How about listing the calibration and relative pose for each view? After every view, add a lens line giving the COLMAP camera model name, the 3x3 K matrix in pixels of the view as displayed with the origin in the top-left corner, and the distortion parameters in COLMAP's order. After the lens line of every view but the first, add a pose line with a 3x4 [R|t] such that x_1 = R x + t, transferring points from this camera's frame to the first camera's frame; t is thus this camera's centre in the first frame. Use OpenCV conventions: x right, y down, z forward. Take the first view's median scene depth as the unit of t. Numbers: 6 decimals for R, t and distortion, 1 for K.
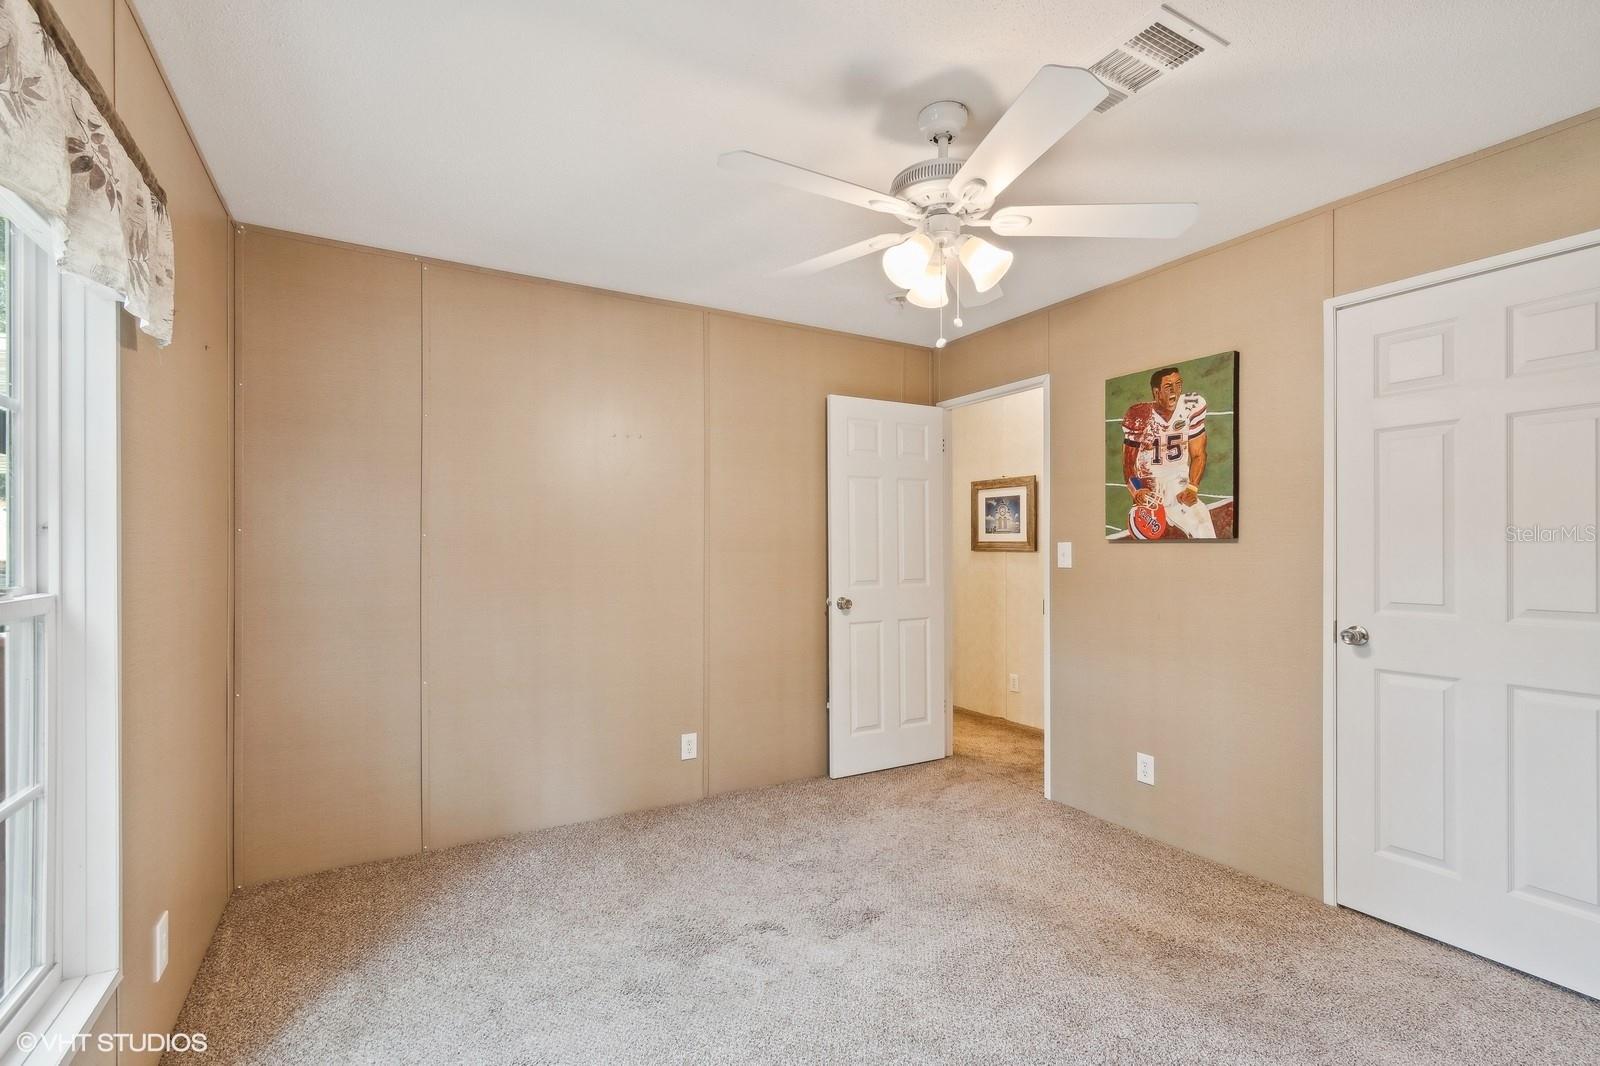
lens RADIAL K [[713.4, 0, 801.3], [0, 713.4, 542.4], [0, 0, 1]] dist [0.003294, -0.002548]
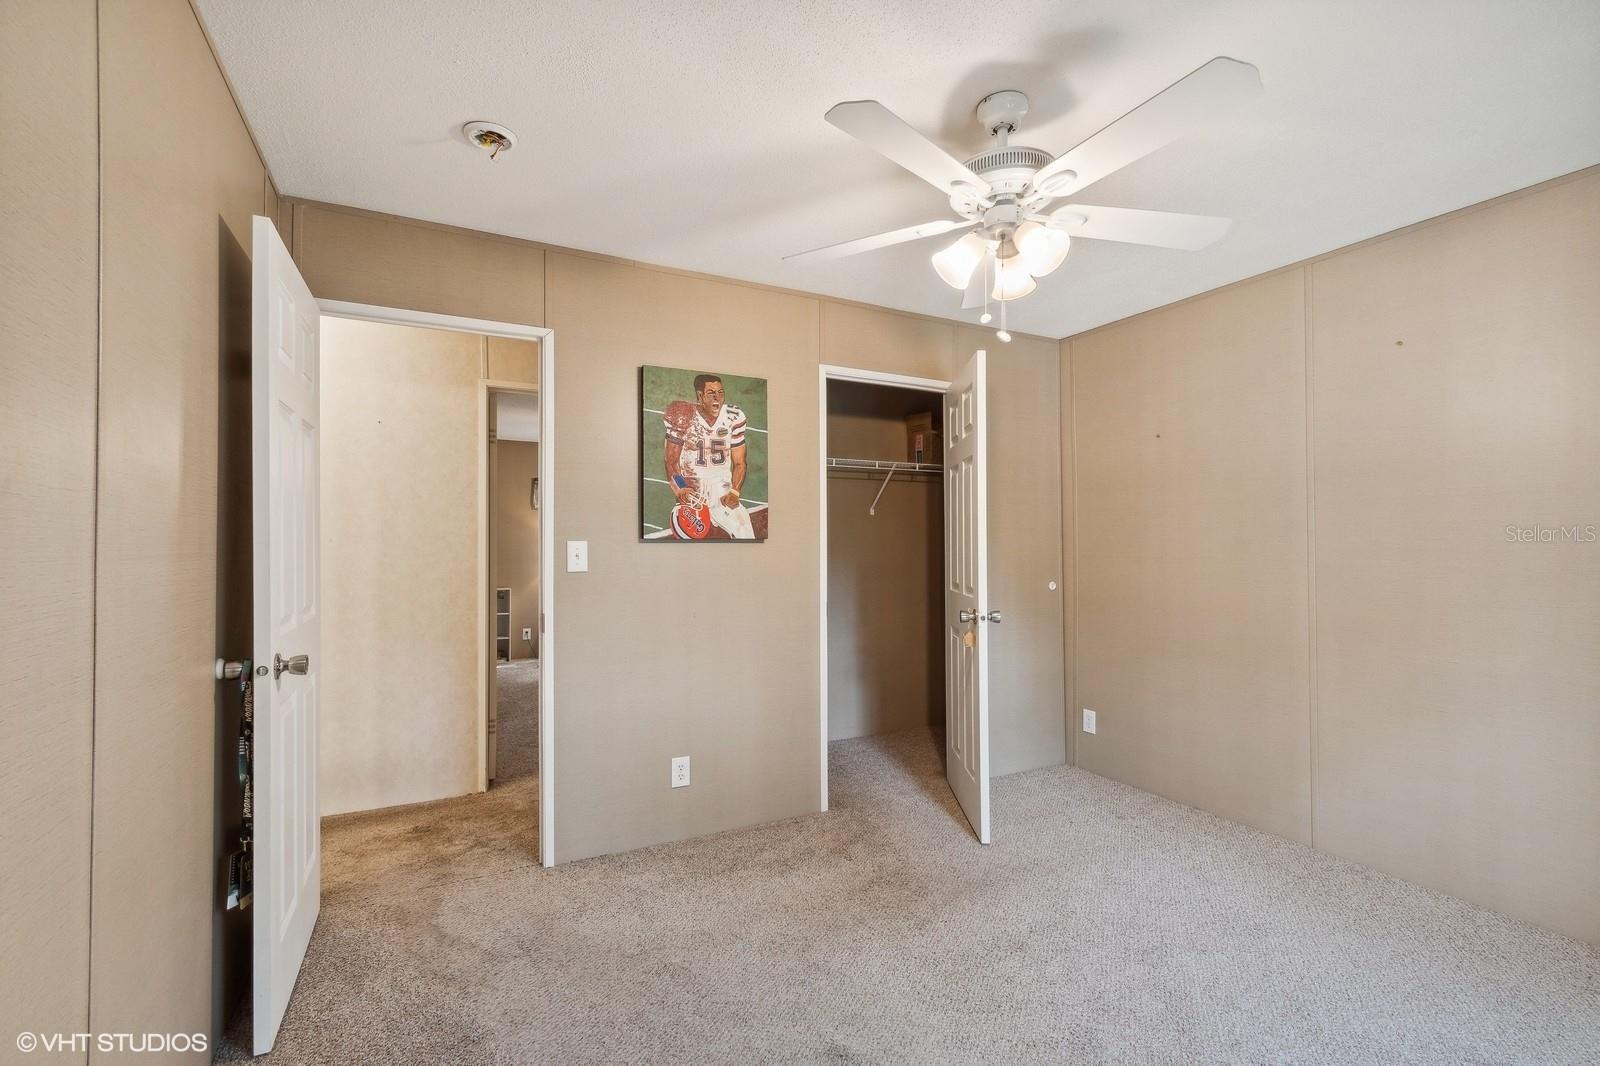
lens RADIAL K [[713.4, 0, 805.8], [0, 713.4, 533.8], [0, 0, 1]] dist [0.003294, -0.002548]
pose [[0.045516, 0.015768, 0.998839, -0.517887], [-0.002837, 0.999873, -0.015655, 0.003667], [-0.998960, -0.002122, 0.045555, 0.812391]]
